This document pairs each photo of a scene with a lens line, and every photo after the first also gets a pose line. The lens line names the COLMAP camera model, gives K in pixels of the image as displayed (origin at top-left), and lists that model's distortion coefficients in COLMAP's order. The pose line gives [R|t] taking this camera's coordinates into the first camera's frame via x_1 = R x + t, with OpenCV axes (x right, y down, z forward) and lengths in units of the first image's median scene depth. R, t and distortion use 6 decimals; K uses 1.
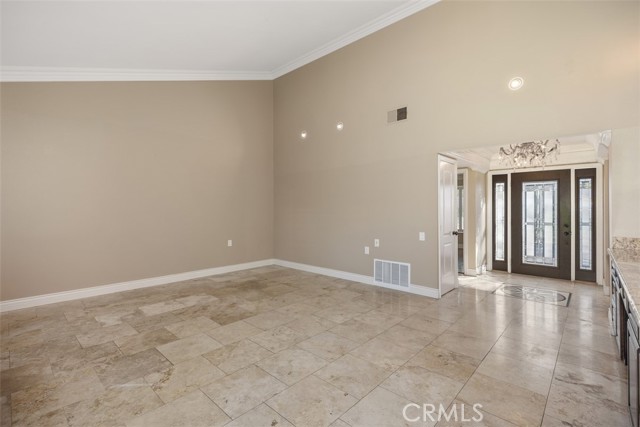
lens RADIAL K [[292.5, 0, 318.8], [0, 292.5, 210.4], [0, 0, 1]] dist [0.009165, -0.000207]
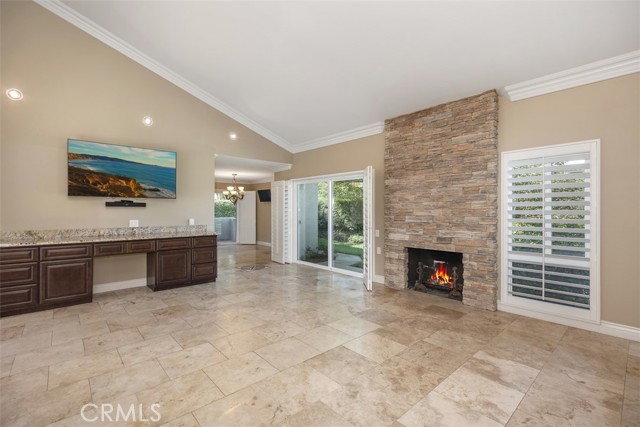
lens RADIAL K [[292.5, 0, 320.0], [0, 292.5, 212.2], [0, 0, 1]] dist [0.009165, -0.000207]
pose [[-0.996205, -0.002742, 0.086997, -0.360524], [-0.002143, 0.999973, 0.006980, -0.007235], [-0.087013, 0.006767, -0.996184, 1.973262]]
